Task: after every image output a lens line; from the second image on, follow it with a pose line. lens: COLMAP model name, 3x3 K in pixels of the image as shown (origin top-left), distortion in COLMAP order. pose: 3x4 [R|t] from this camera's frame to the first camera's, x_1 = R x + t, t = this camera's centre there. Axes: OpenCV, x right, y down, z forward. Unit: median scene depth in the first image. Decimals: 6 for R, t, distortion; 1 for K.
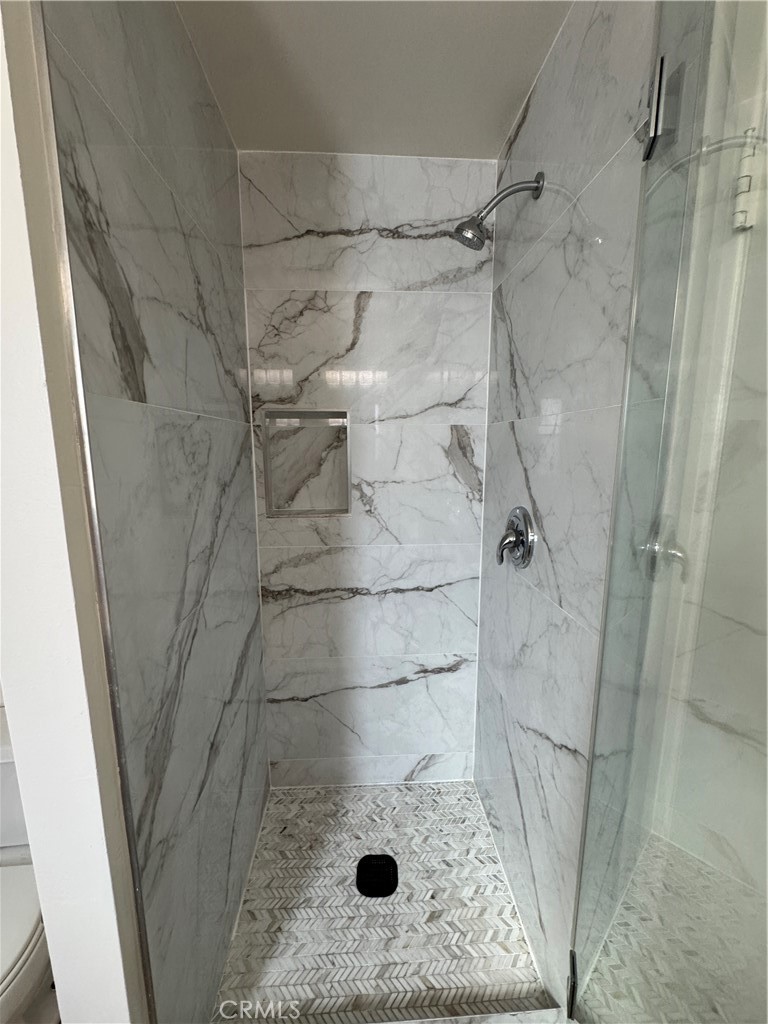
lens RADIAL K [[411.2, 0, 384.0], [0, 411.2, 512.0], [0, 0, 1]] dist [-0.002536, -0.000457]
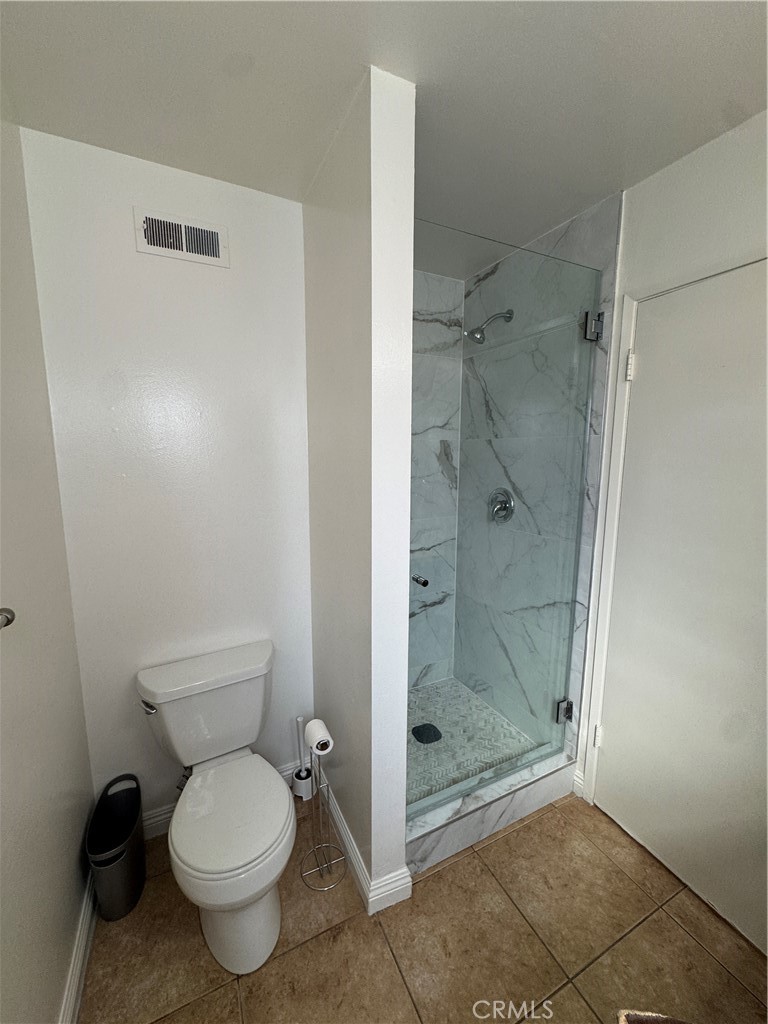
lens RADIAL K [[411.2, 0, 384.0], [0, 411.2, 512.0], [0, 0, 1]] dist [-0.002536, -0.000457]
pose [[0.916755, -0.056992, 0.395362, -0.669314], [0.063008, 0.998011, -0.002236, 0.050351], [-0.394448, 0.026961, 0.918523, -0.339040]]
